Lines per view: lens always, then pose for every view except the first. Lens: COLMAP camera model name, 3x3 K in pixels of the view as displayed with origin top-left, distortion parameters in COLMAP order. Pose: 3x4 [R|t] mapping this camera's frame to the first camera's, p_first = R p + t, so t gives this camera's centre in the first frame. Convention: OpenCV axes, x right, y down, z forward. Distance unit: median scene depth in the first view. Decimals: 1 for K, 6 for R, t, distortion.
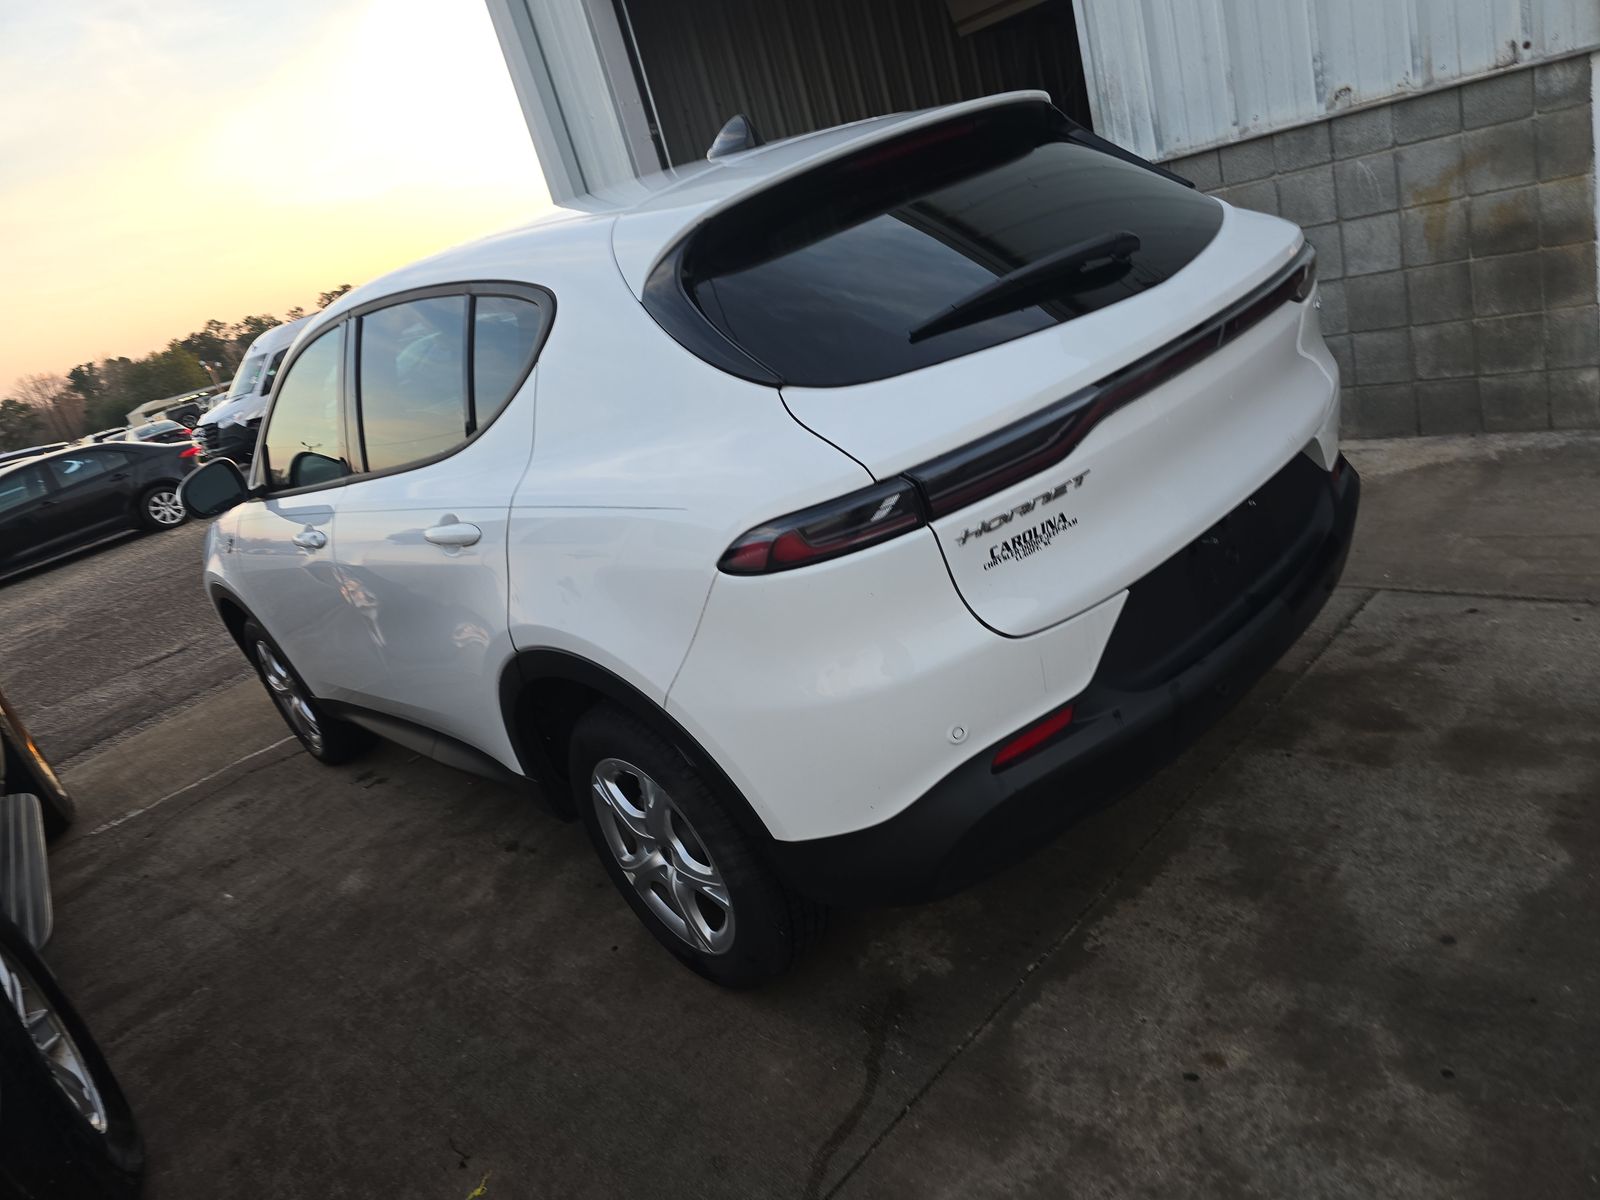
lens RADIAL K [[1065.0, 0, 802.3], [0, 1065.0, 603.6], [0, 0, 1]] dist [0.017536, -0.017187]
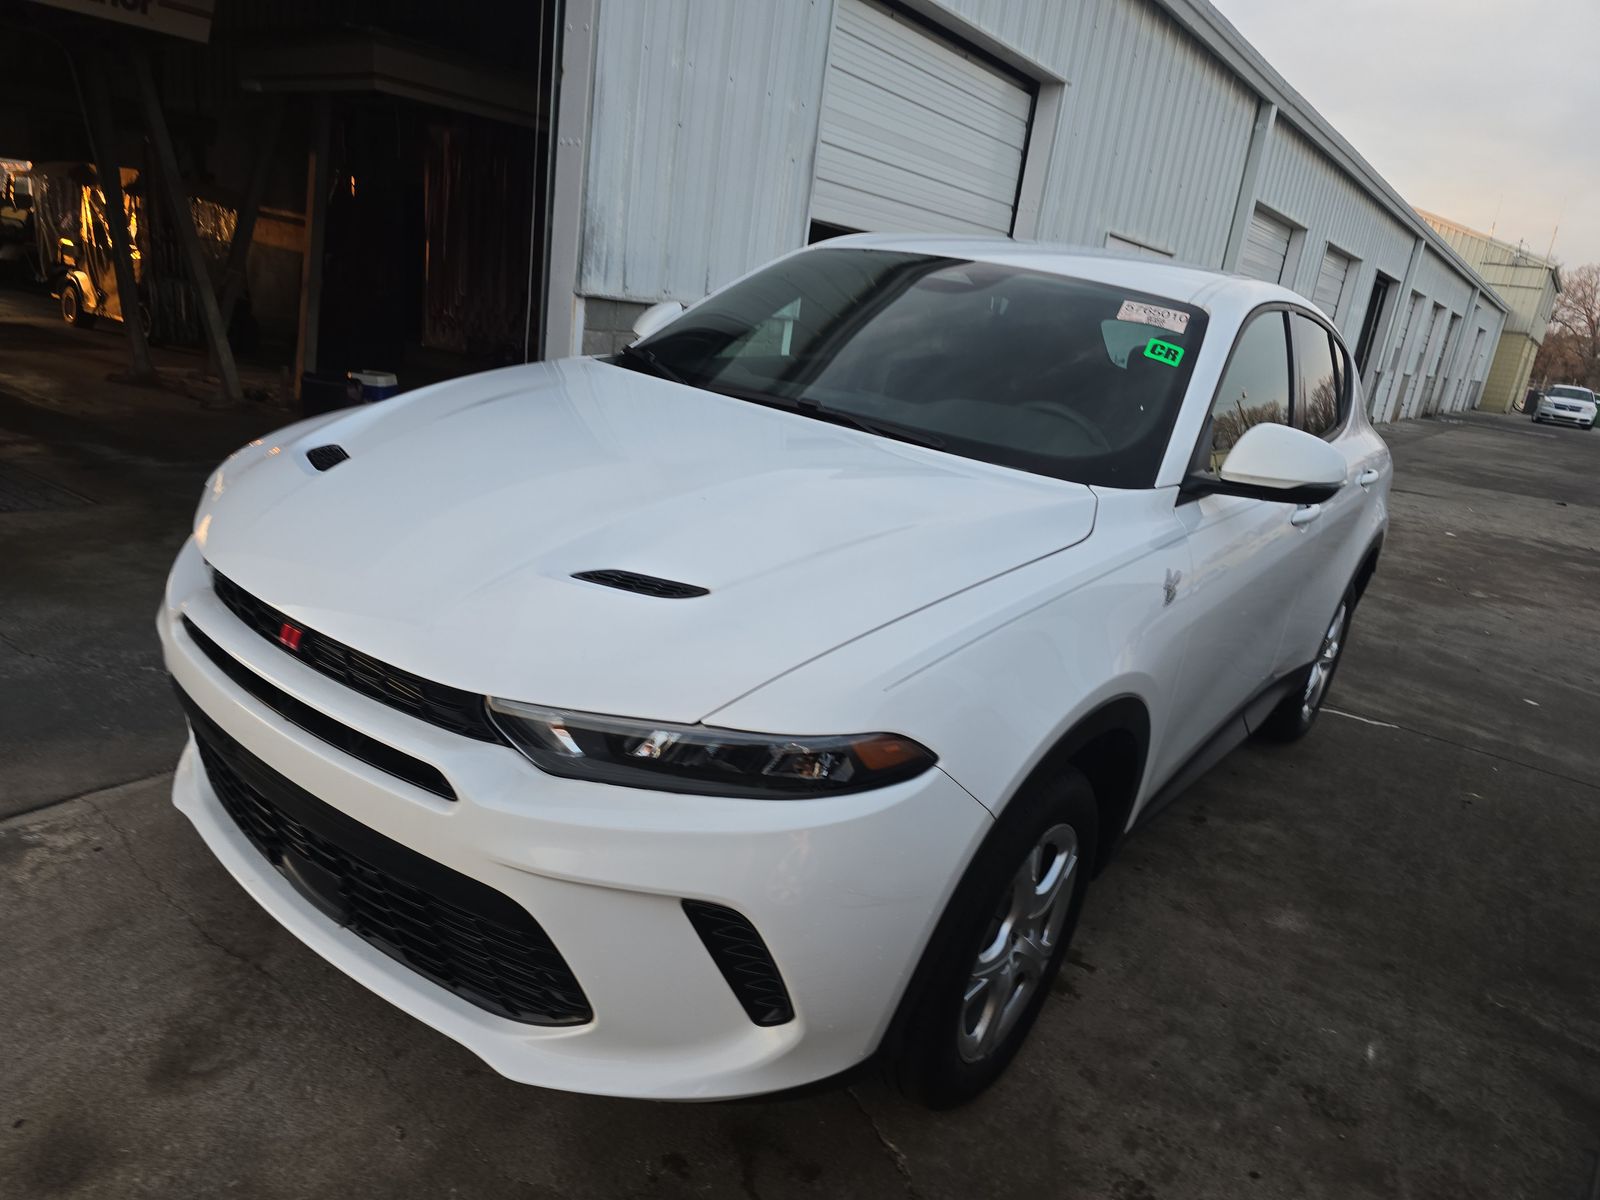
lens RADIAL K [[1065.0, 0, 792.4], [0, 1065.0, 602.4], [0, 0, 1]] dist [0.017536, -0.017187]
pose [[-0.188261, -0.029925, 0.981663, -1.156989], [0.268833, 0.959790, 0.080814, -0.160259], [-0.944609, 0.279118, -0.172646, 1.420503]]
